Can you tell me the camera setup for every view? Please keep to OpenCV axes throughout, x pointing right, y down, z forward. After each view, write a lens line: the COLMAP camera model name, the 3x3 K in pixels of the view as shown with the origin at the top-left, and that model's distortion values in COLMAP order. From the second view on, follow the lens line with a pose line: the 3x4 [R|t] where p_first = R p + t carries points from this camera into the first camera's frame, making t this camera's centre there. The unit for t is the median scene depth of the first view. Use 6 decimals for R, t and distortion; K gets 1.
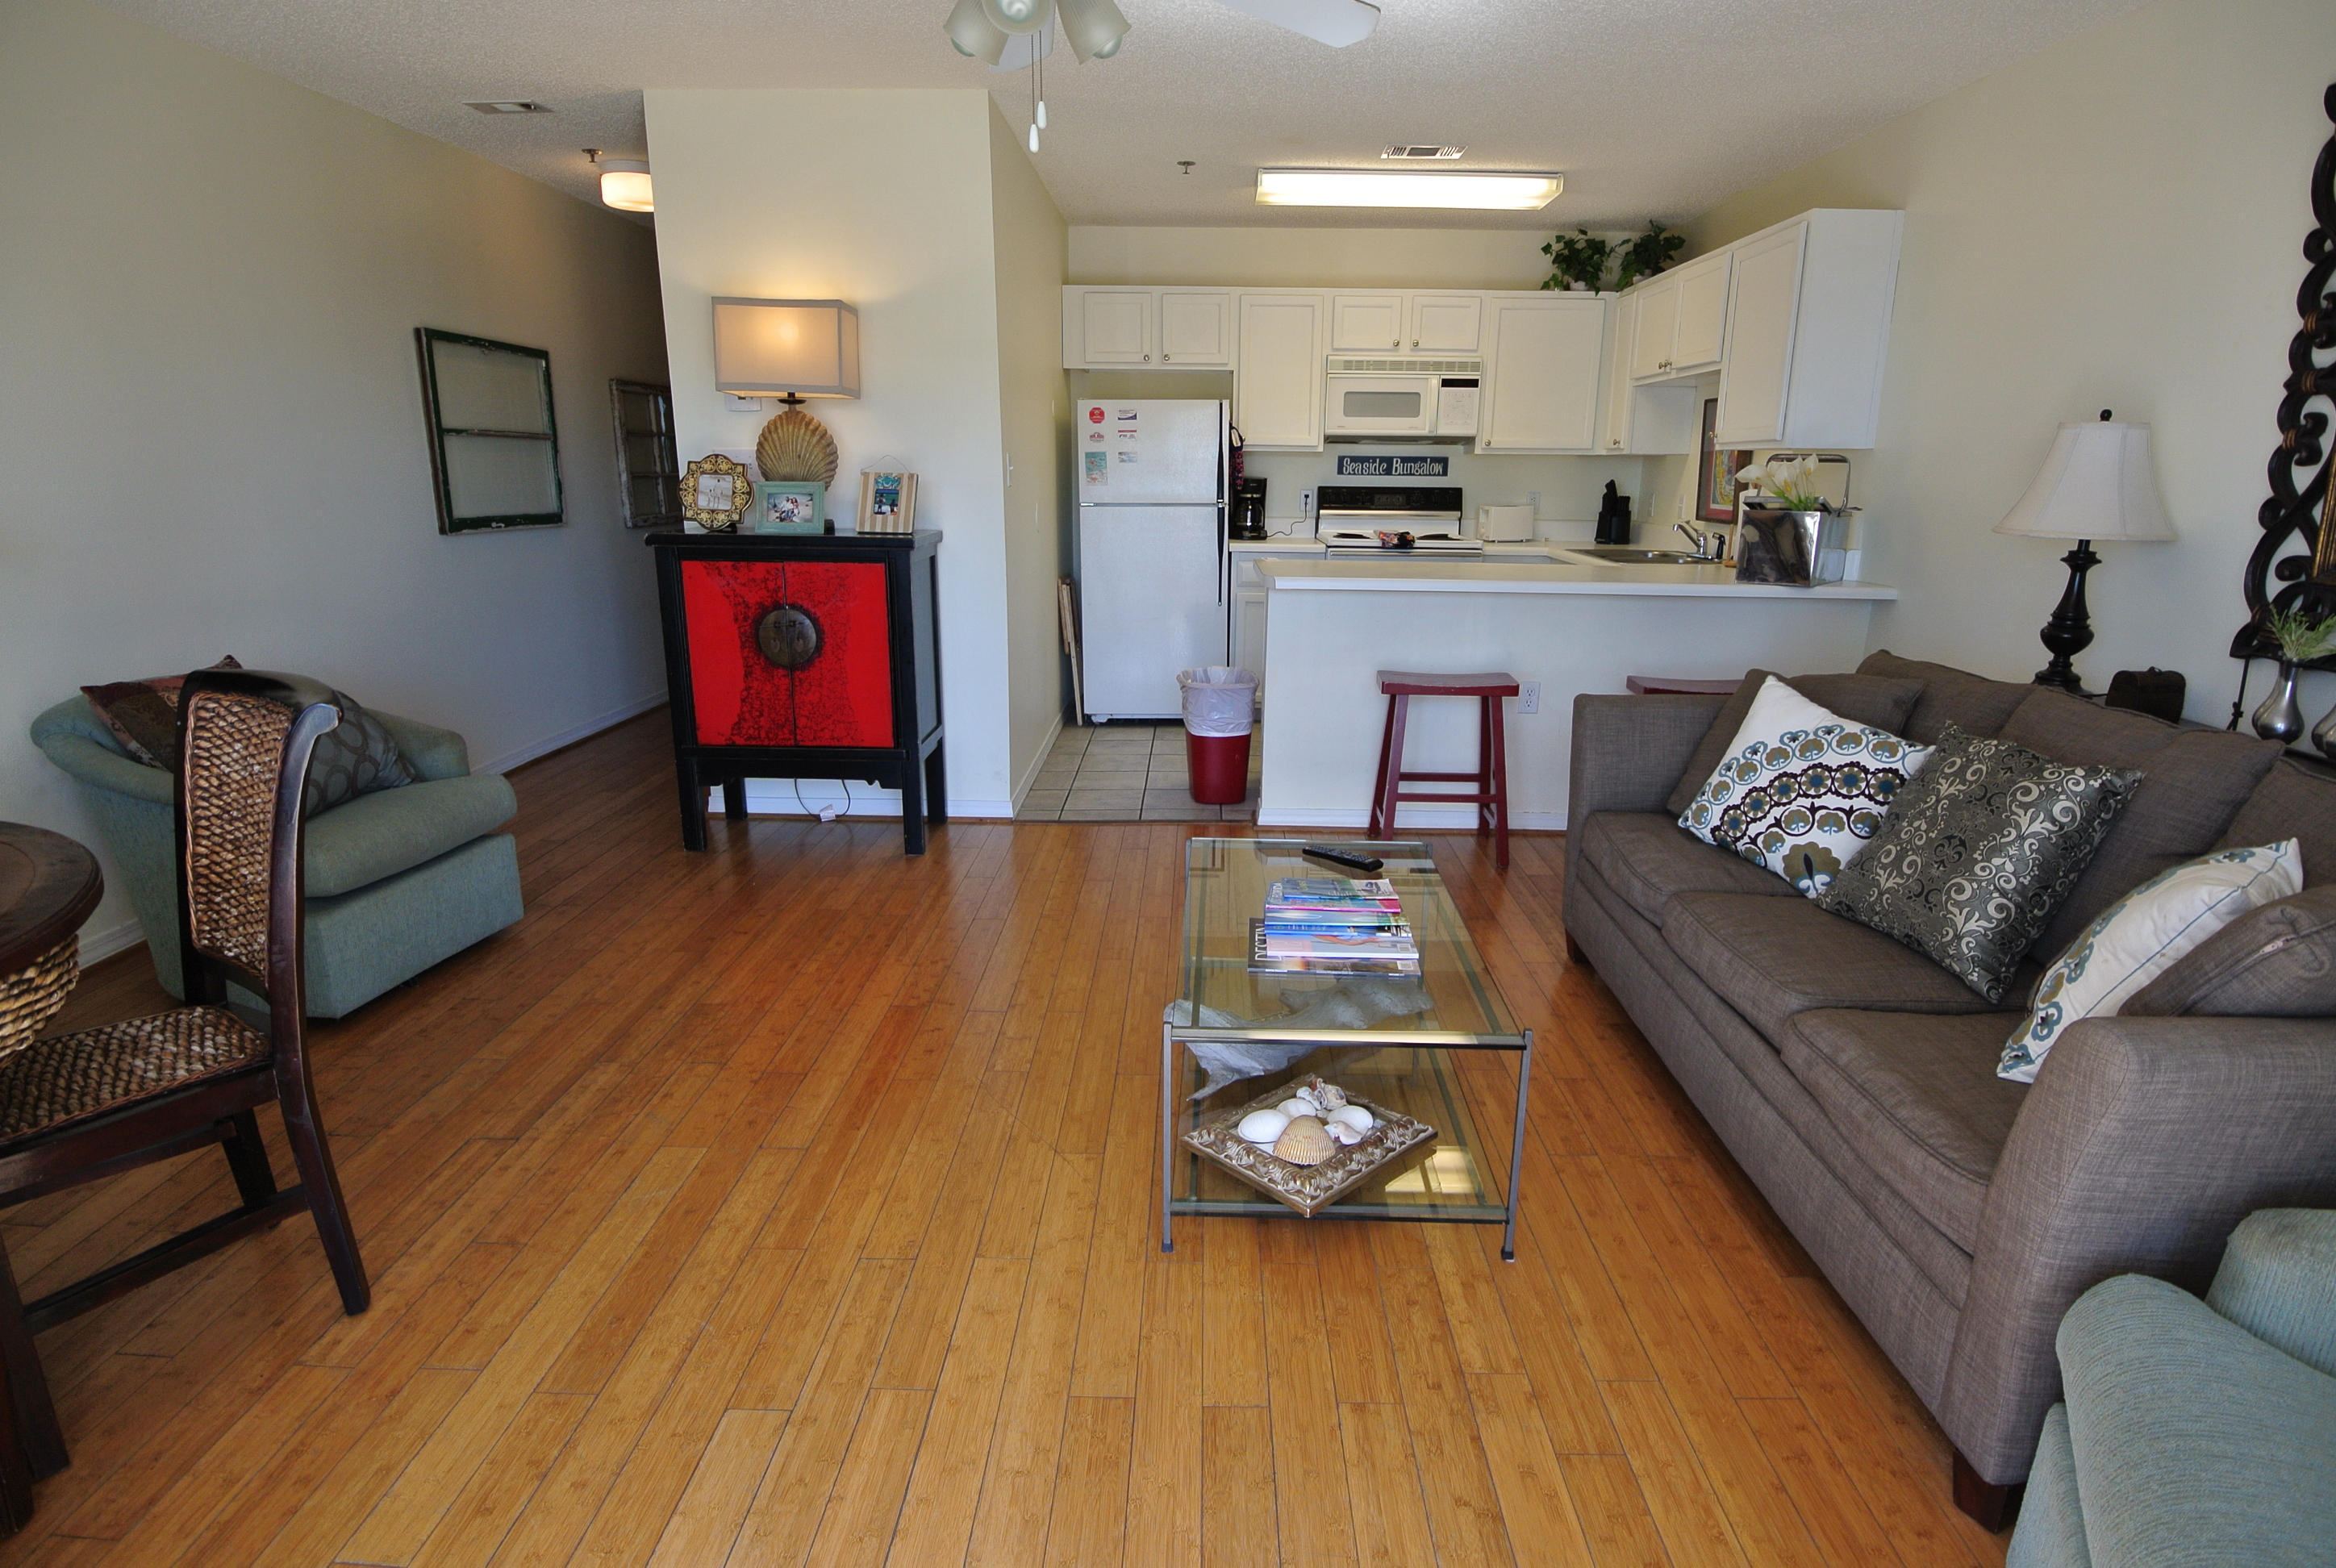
lens RADIAL K [[1227.9, 0, 1189.8], [0, 1227.9, 801.8], [0, 0, 1]] dist [0.003698, -0.031823]
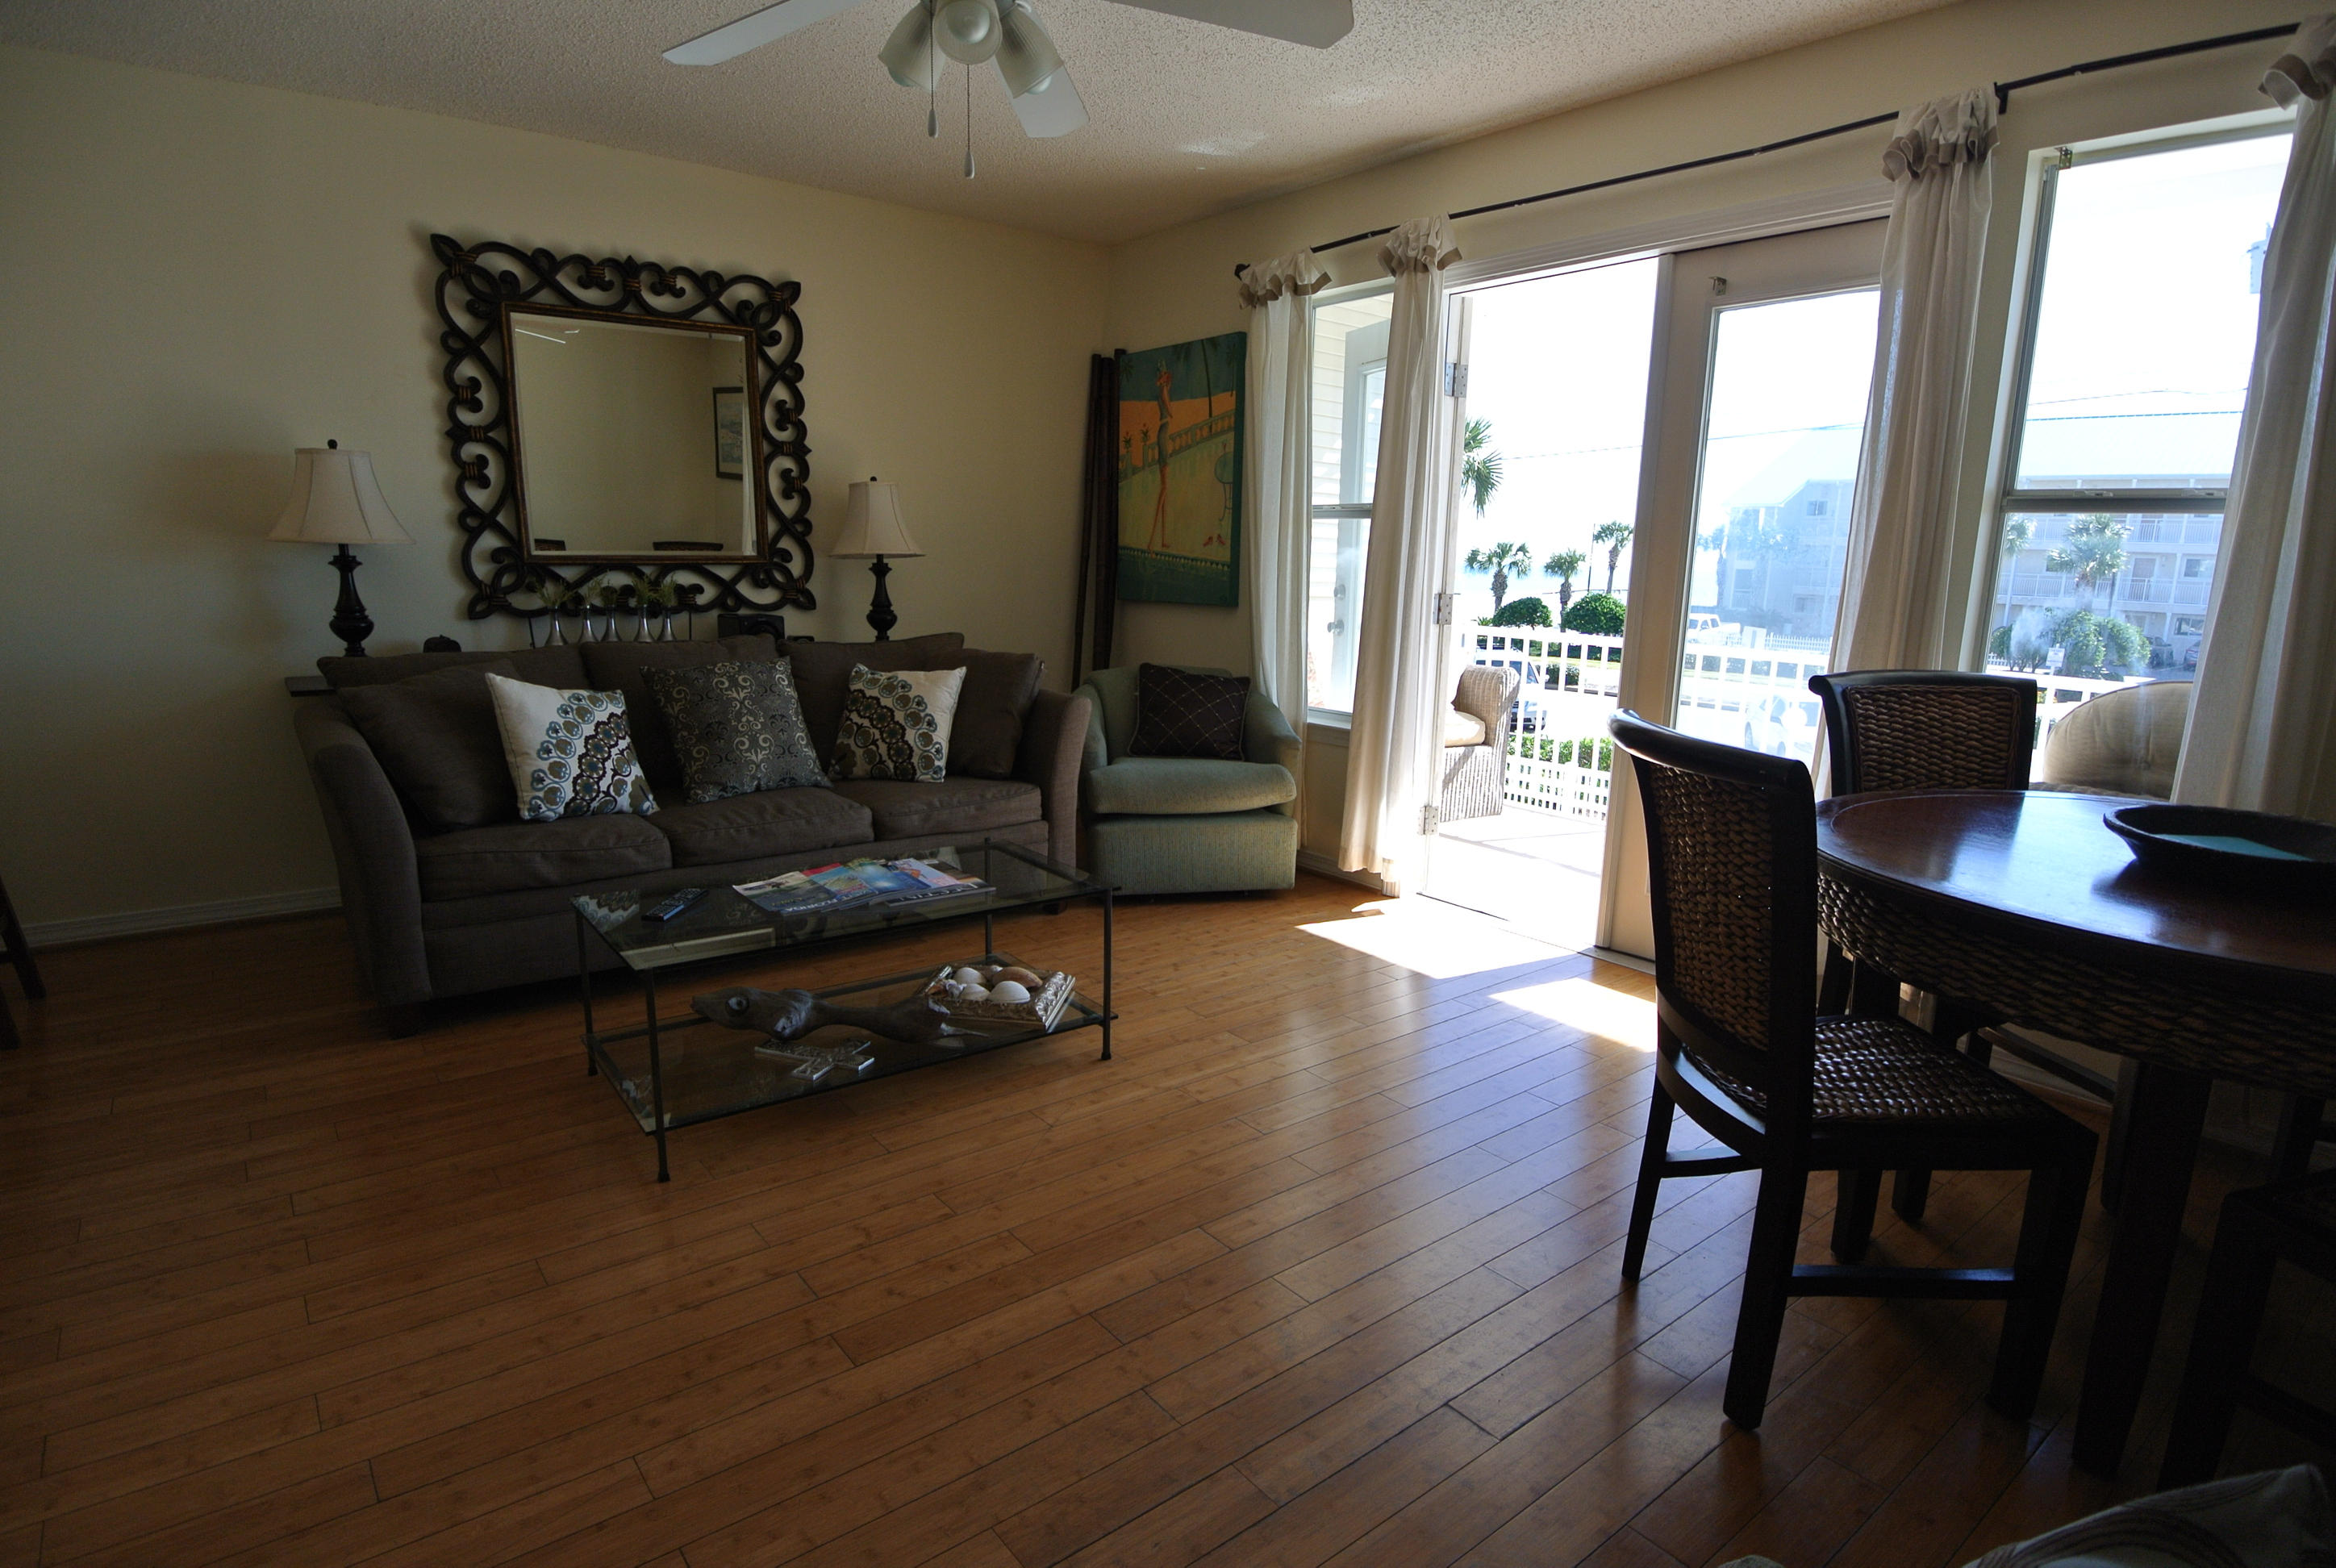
lens RADIAL K [[1227.9, 0, 1189.8], [0, 1227.9, 801.8], [0, 0, 1]] dist [0.003698, -0.031823]
pose [[-0.634239, -0.180879, 0.751681, -0.771696], [0.175571, 0.913151, 0.367874, -0.286168], [-0.752938, 0.365293, -0.547399, 1.139257]]
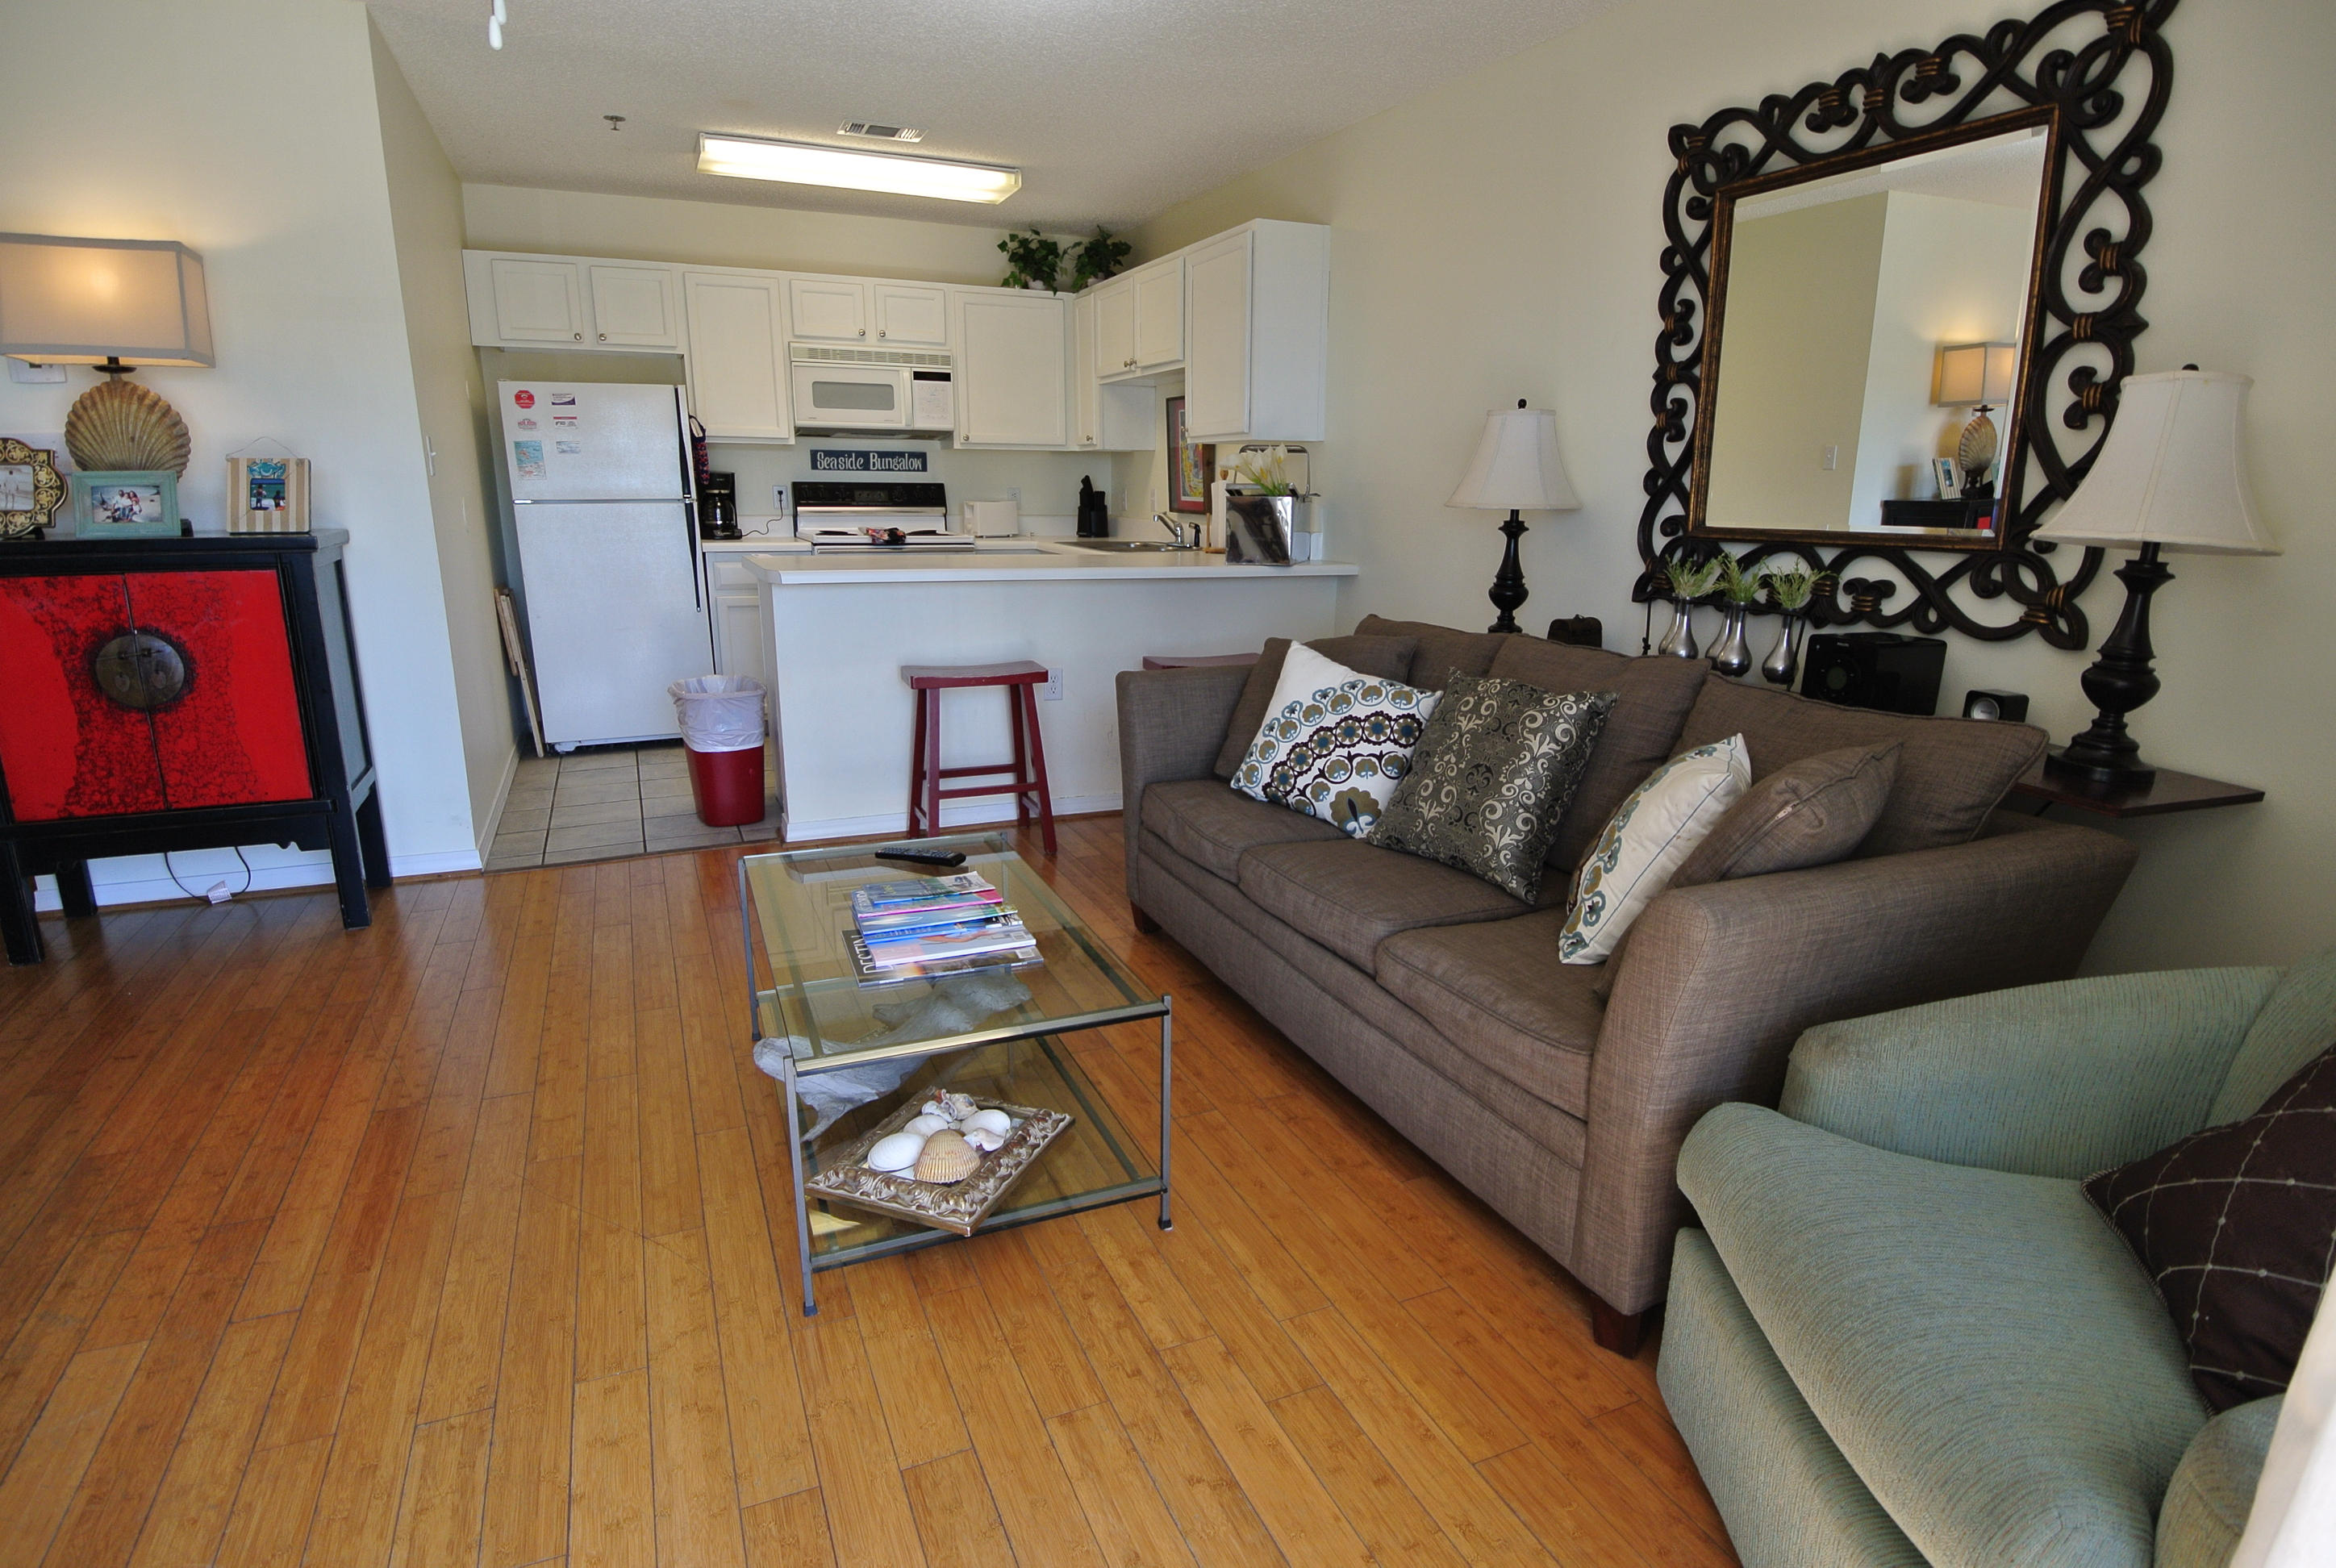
lens RADIAL K [[1229.2, 0, 1187.0], [0, 1229.2, 804.2], [0, 0, 1]] dist [0.004086, -0.029608]
pose [[0.906979, -0.106996, 0.407358, -0.067215], [0.109385, 0.993845, 0.017497, 0.011077], [-0.406723, 0.028689, 0.913101, 0.052271]]
